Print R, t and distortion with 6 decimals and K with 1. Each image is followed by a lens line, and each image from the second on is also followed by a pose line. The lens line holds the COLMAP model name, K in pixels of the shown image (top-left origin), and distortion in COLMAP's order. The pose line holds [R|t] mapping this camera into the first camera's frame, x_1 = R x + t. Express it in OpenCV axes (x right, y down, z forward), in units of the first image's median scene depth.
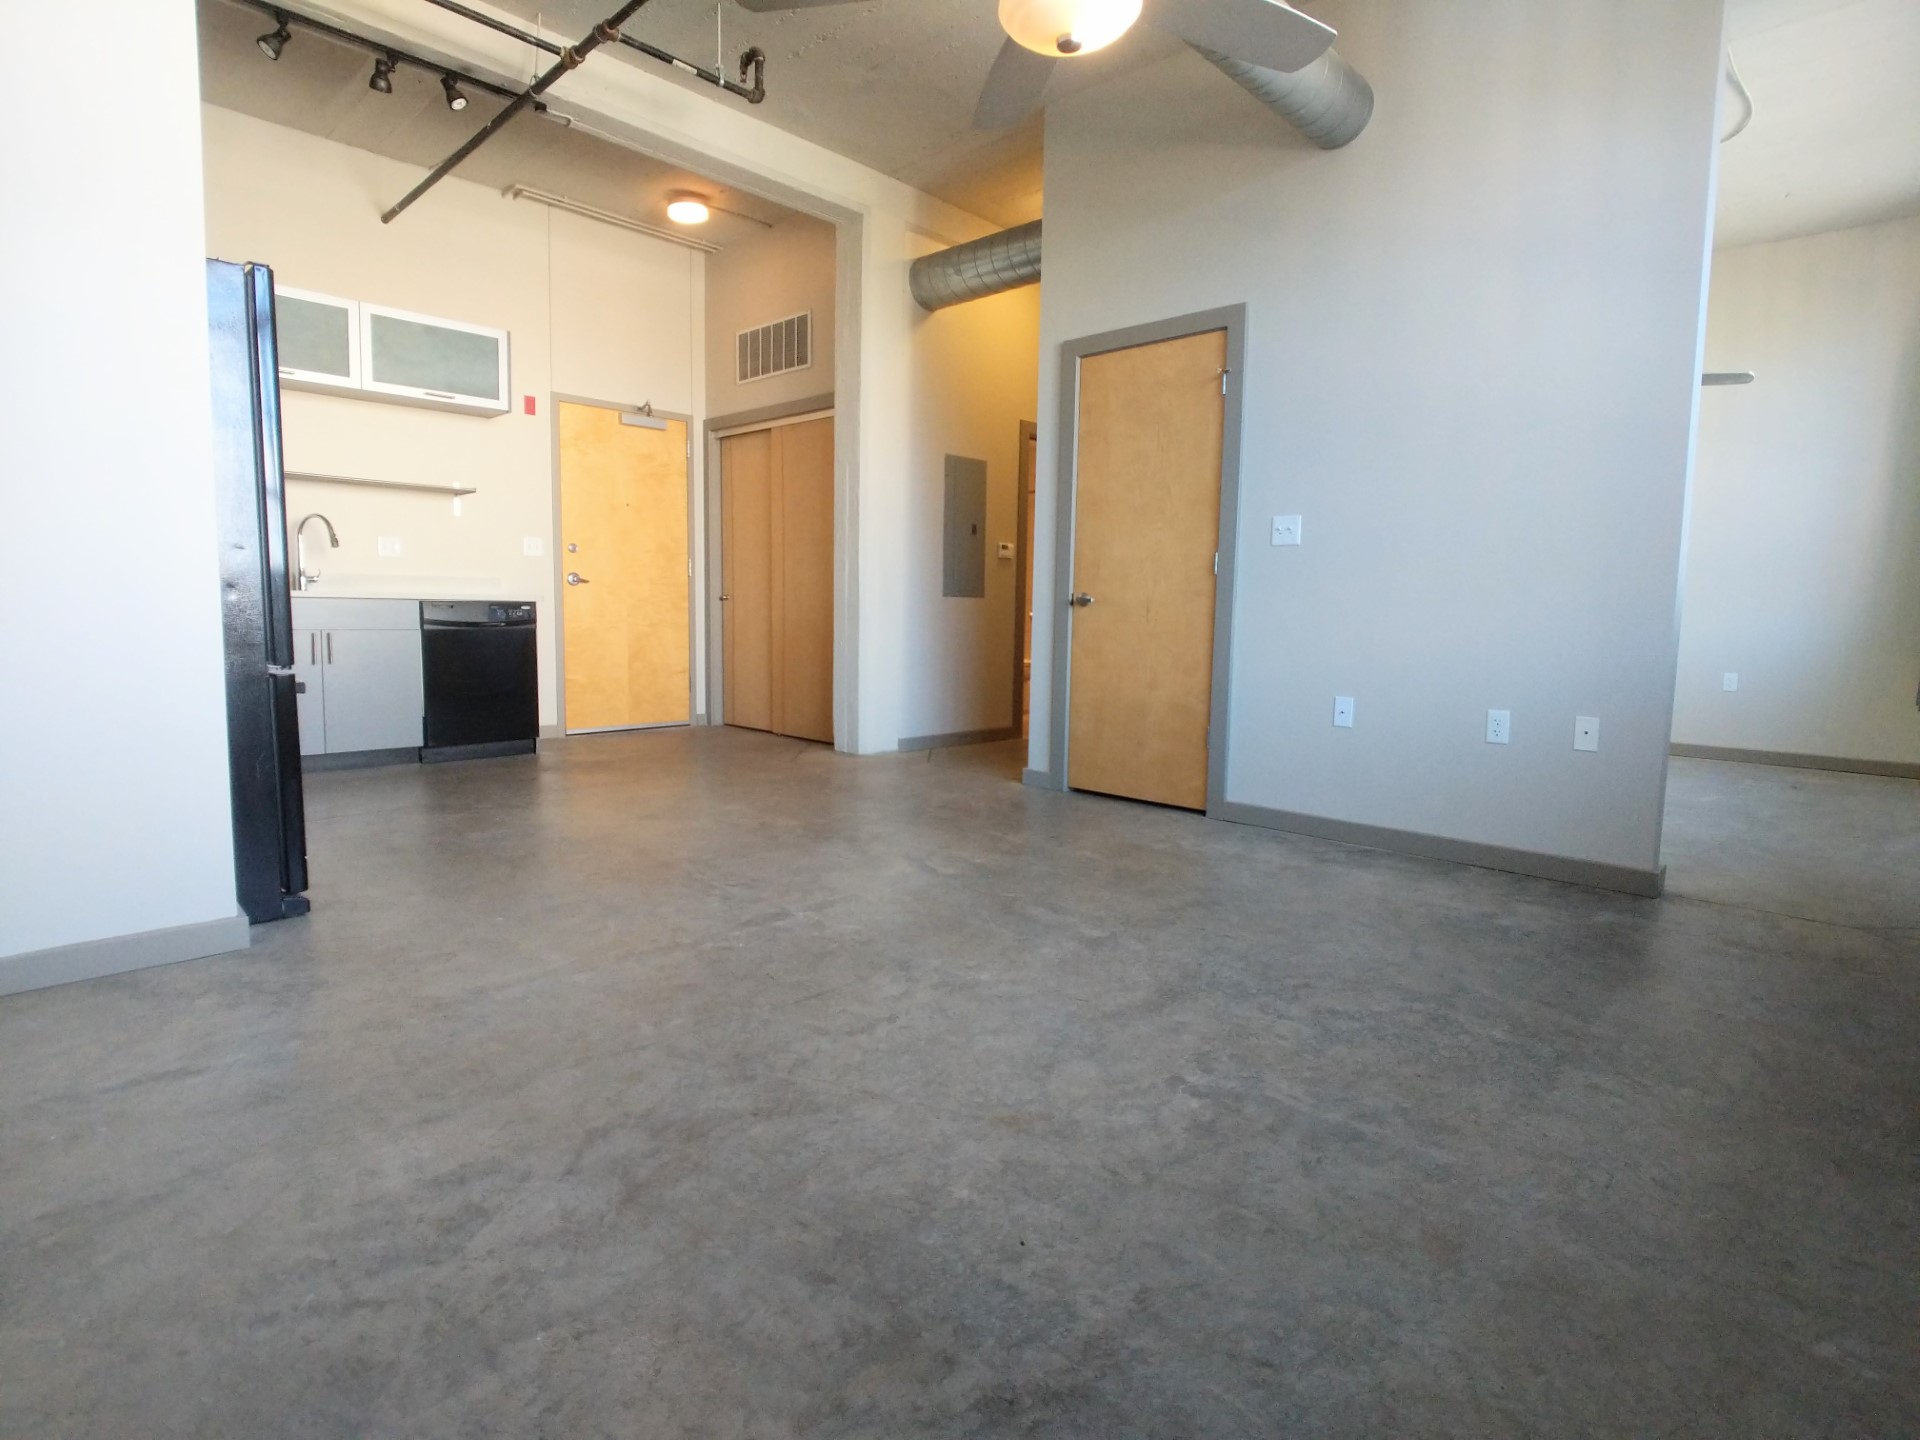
lens RADIAL K [[984.0, 0, 948.8], [0, 984.0, 694.0], [0, 0, 1]] dist [-0.010778, -0.004208]
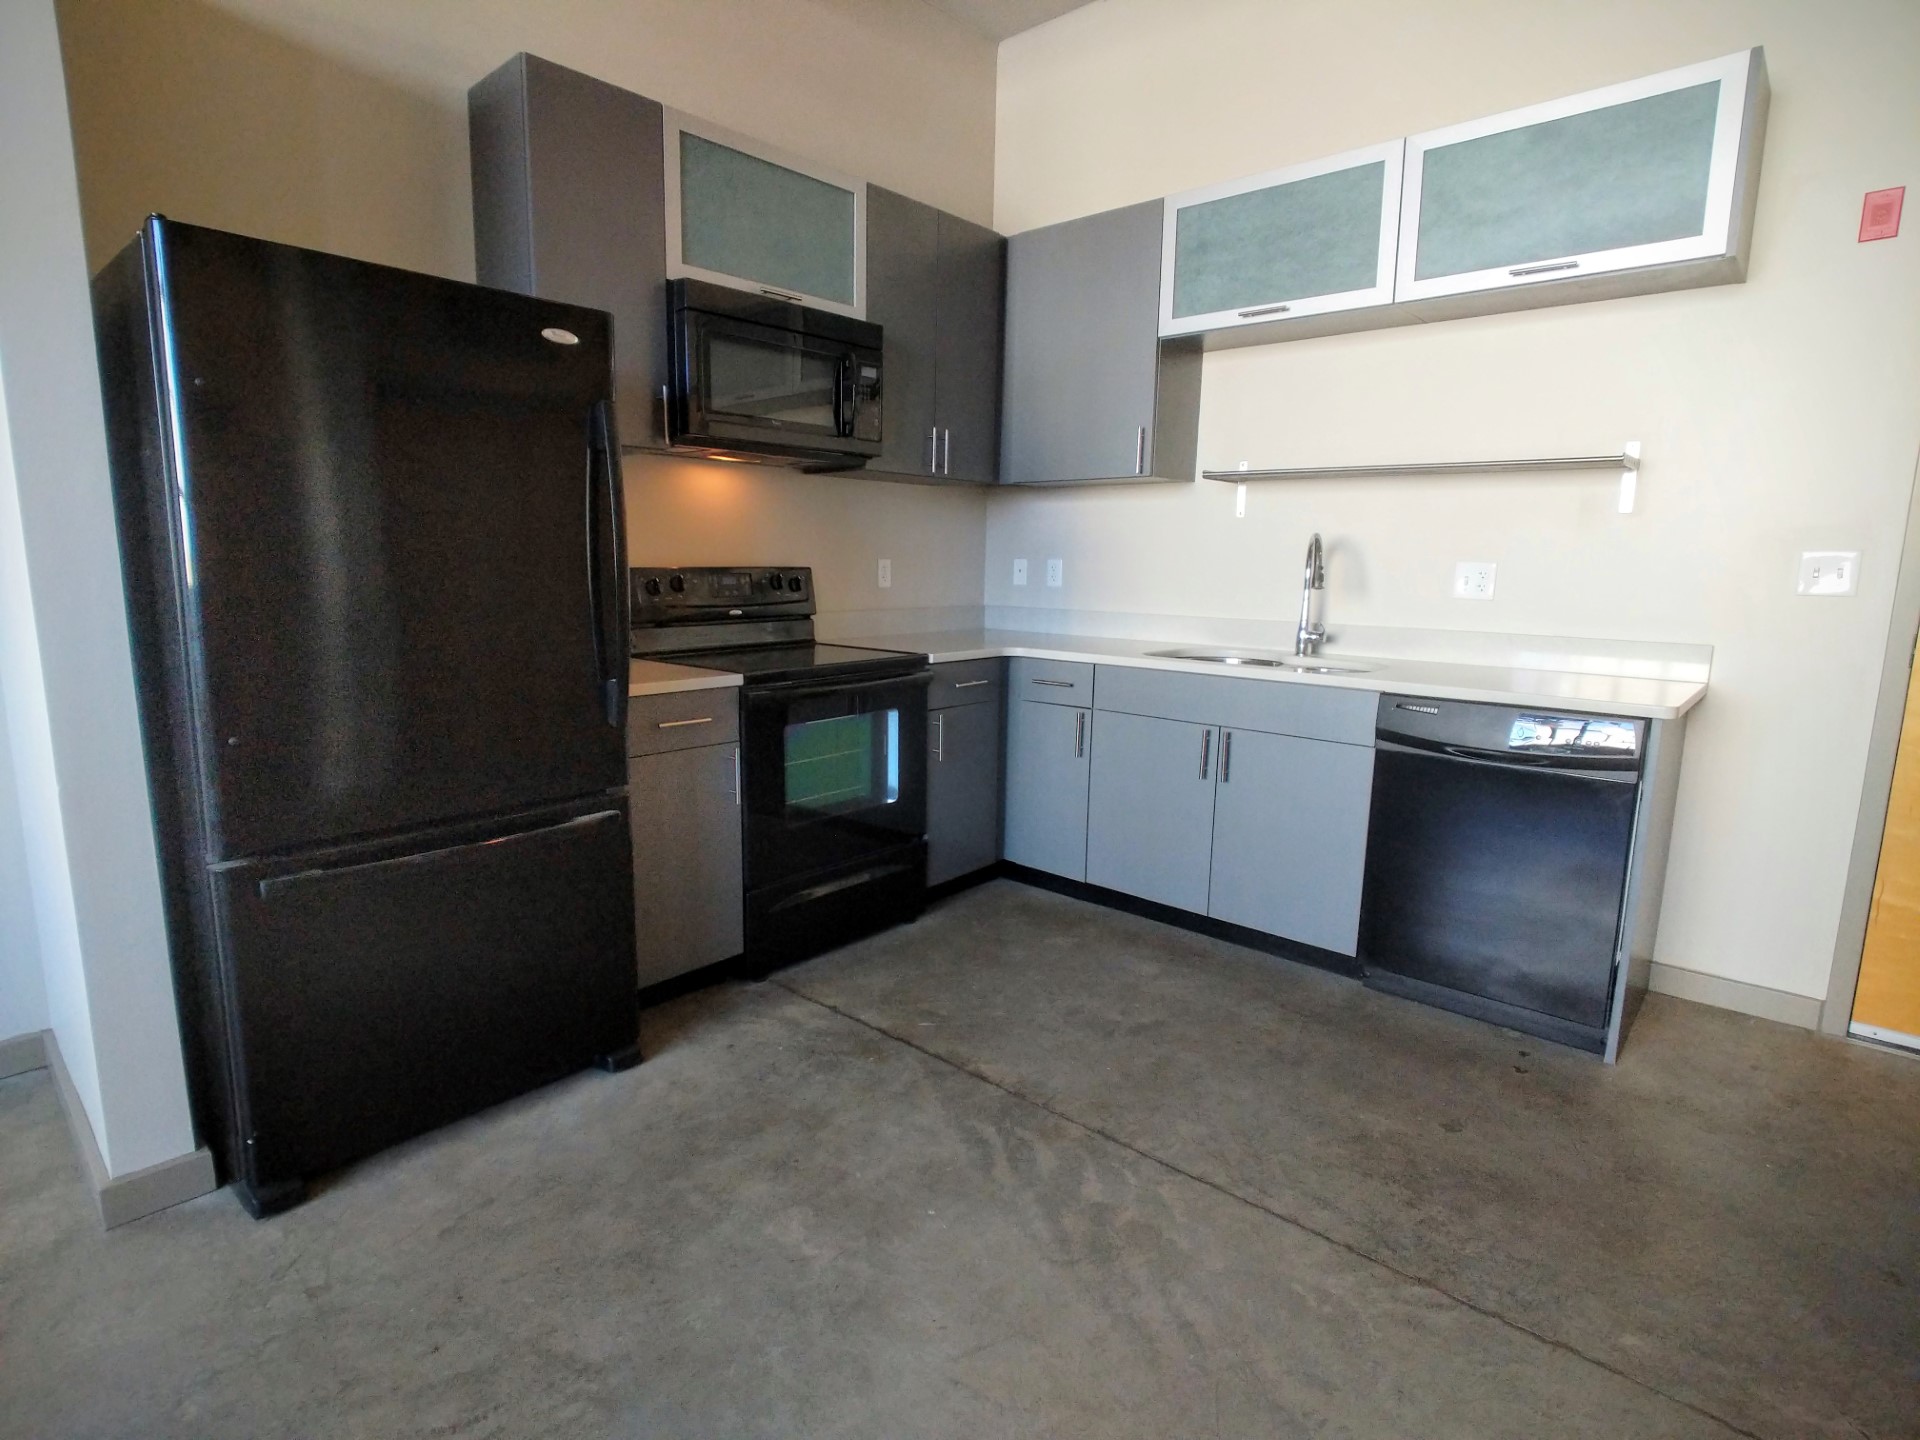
lens RADIAL K [[984.0, 0, 919.5], [0, 984.0, 718.1], [0, 0, 1]] dist [-0.010778, -0.004208]
pose [[0.023593, 0.146546, -0.988923, -0.030227], [-0.101264, 0.984460, 0.143469, -0.164262], [0.994580, 0.096757, 0.038066, 0.914153]]
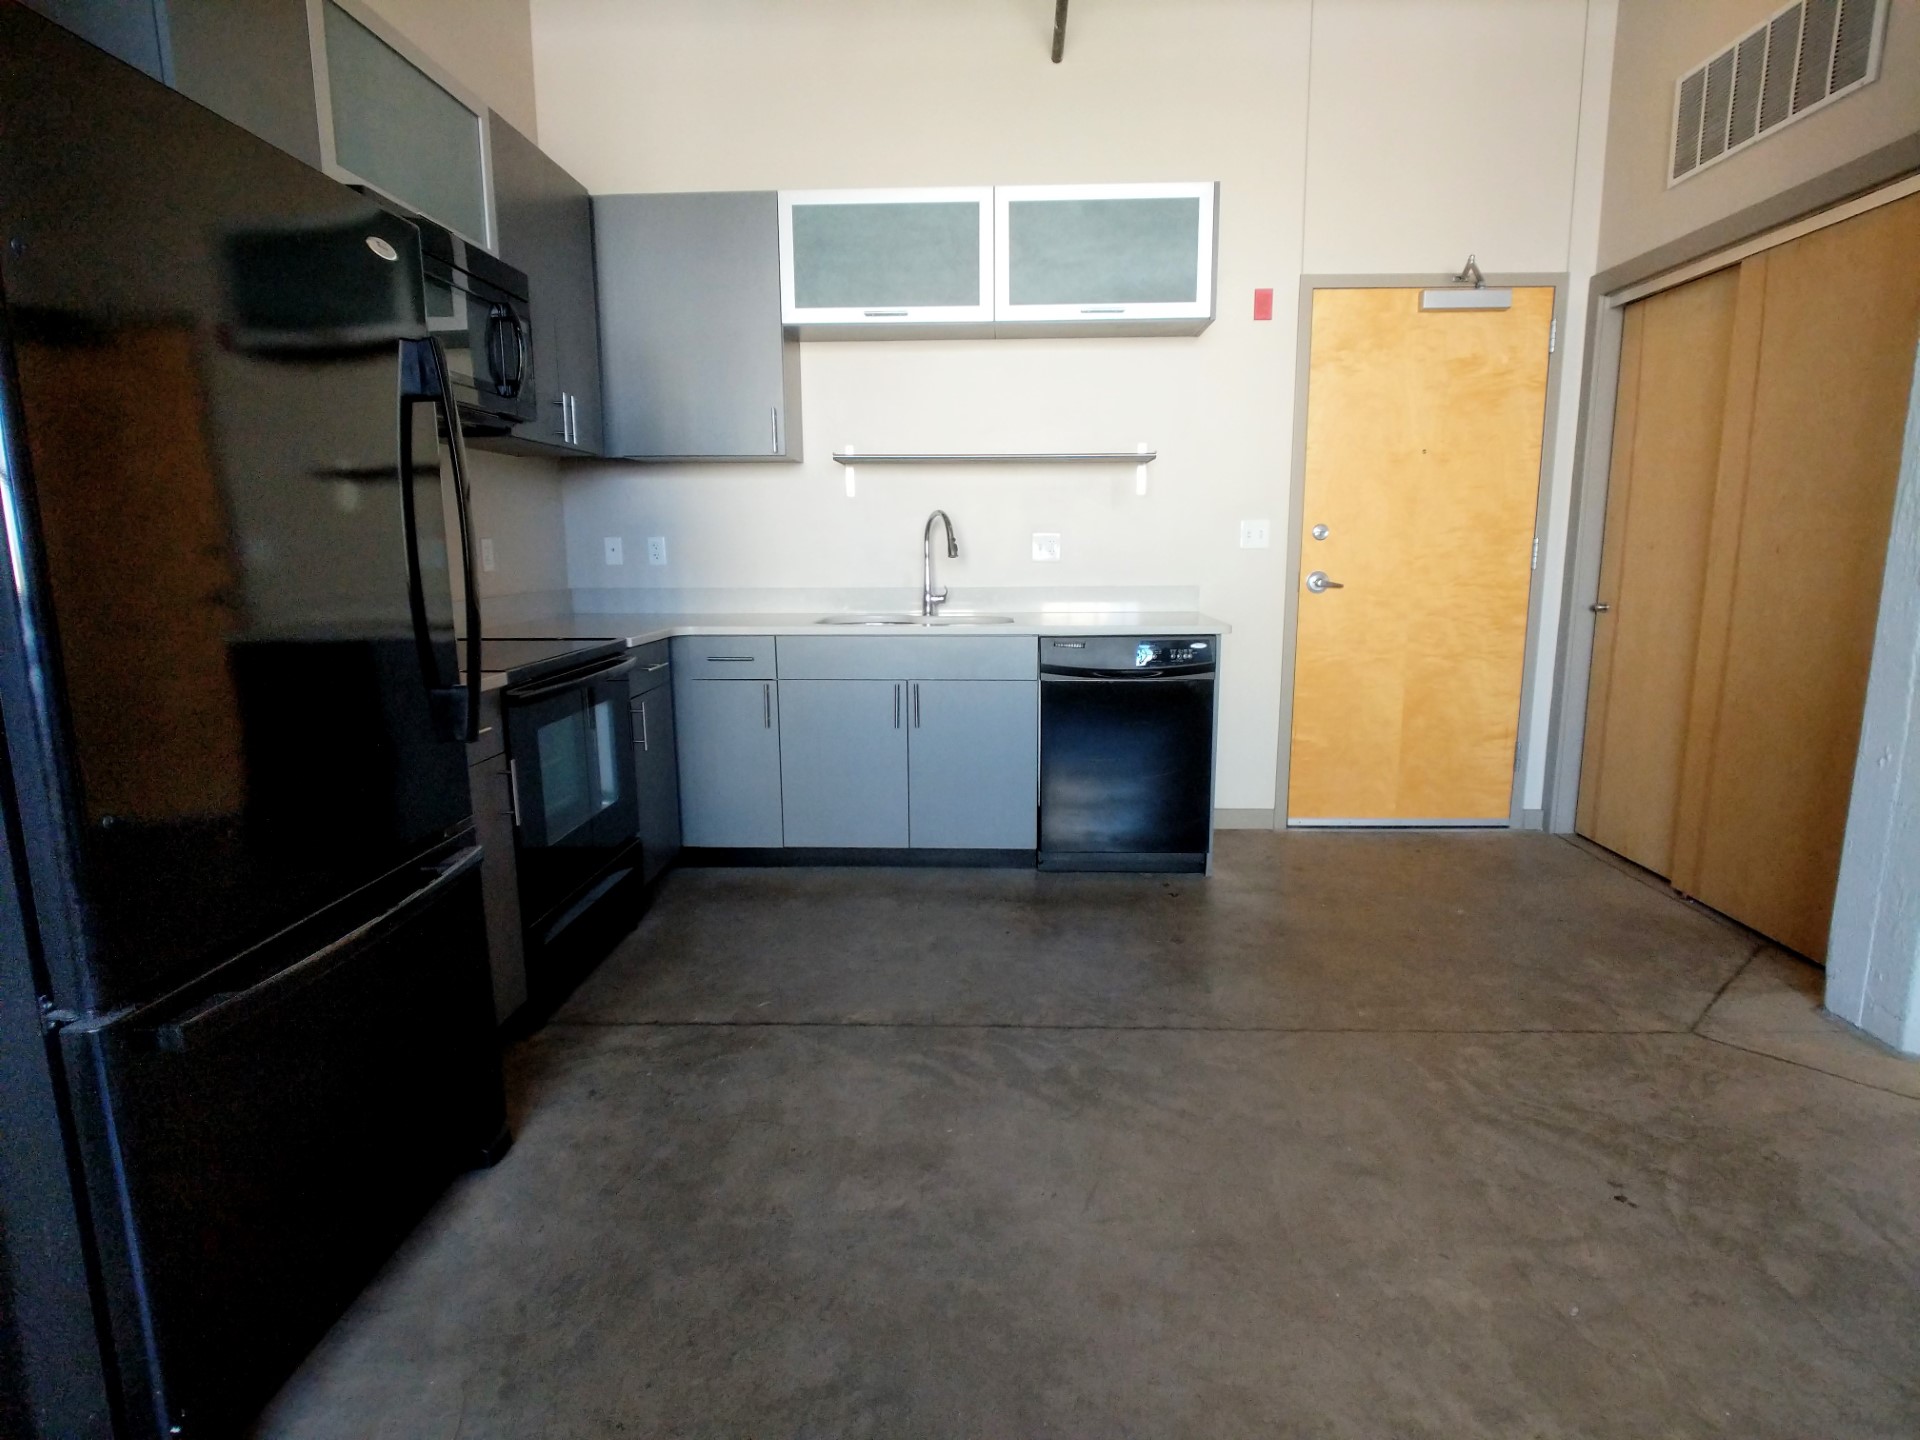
lens RADIAL K [[984.0, 0, 964.6], [0, 984.0, 716.6], [0, 0, 1]] dist [-0.010778, -0.004208]
pose [[0.667156, 0.108959, -0.736906, -0.098747], [-0.048013, 0.993478, 0.103427, -0.133181], [0.743369, -0.033621, 0.668036, 0.643825]]
